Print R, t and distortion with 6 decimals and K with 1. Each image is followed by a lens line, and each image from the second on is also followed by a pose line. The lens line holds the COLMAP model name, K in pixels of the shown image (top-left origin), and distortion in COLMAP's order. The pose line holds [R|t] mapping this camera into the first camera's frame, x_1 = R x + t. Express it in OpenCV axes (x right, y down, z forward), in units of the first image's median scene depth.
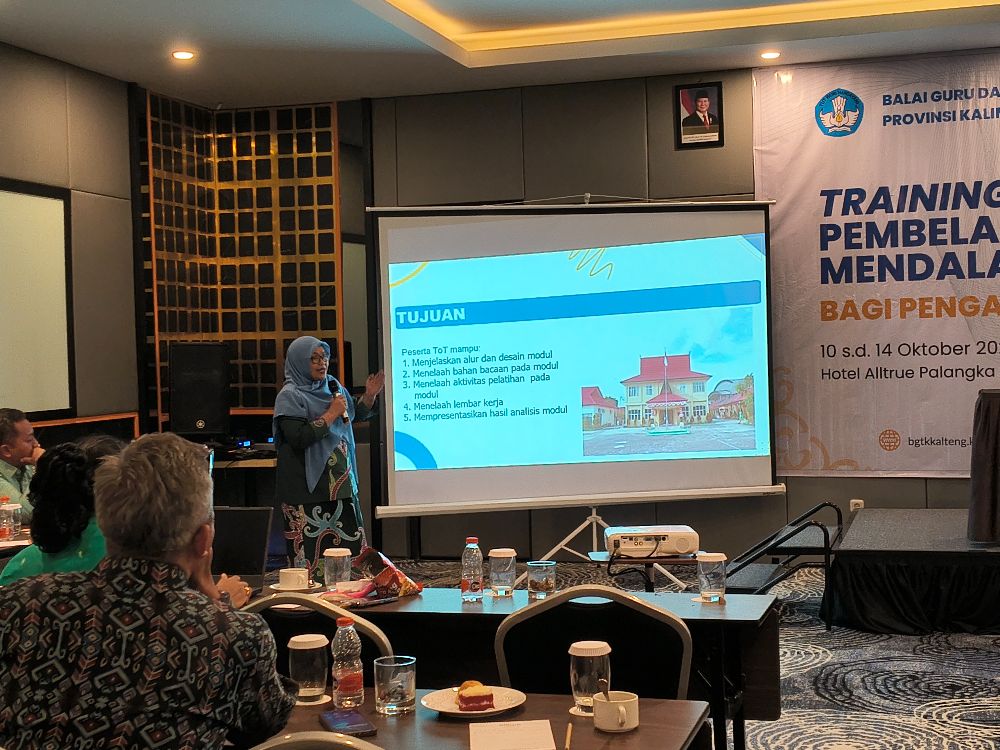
lens RADIAL K [[1471.2, 0, 500.7], [0, 1471.2, 366.6], [0, 0, 1]] dist [0.090349, -0.141031]
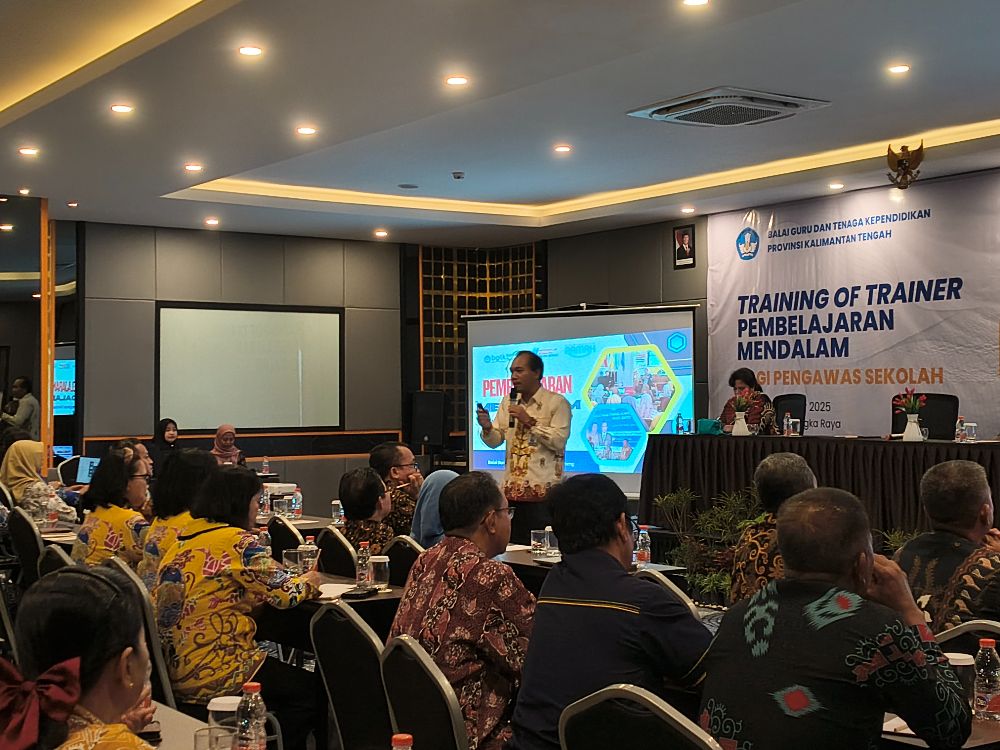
lens RADIAL K [[1471.2, 0, 500.7], [0, 1471.2, 366.6], [0, 0, 1]] dist [0.090349, -0.141031]
pose [[0.773315, 0.009998, -0.633943, 0.977400], [-0.024444, 0.999602, -0.014053, -0.023557], [0.633550, 0.026363, 0.773252, -0.284205]]
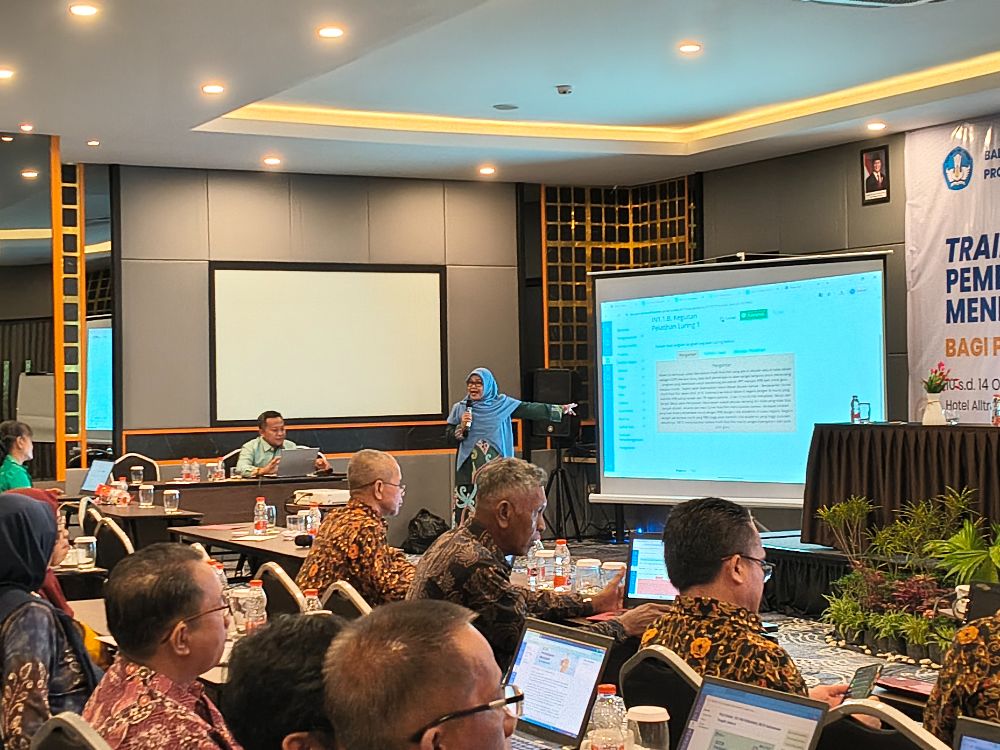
lens RADIAL K [[1761.1, 0, 500.0], [0, 1761.1, 375.0], [0, 0, 1]] dist [0.237346, -1.052134]
pose [[0.691172, 0.015191, -0.722530, 0.965488], [-0.010571, 0.999885, 0.010910, -0.028694], [0.722613, 0.000097, 0.691253, -0.166520]]
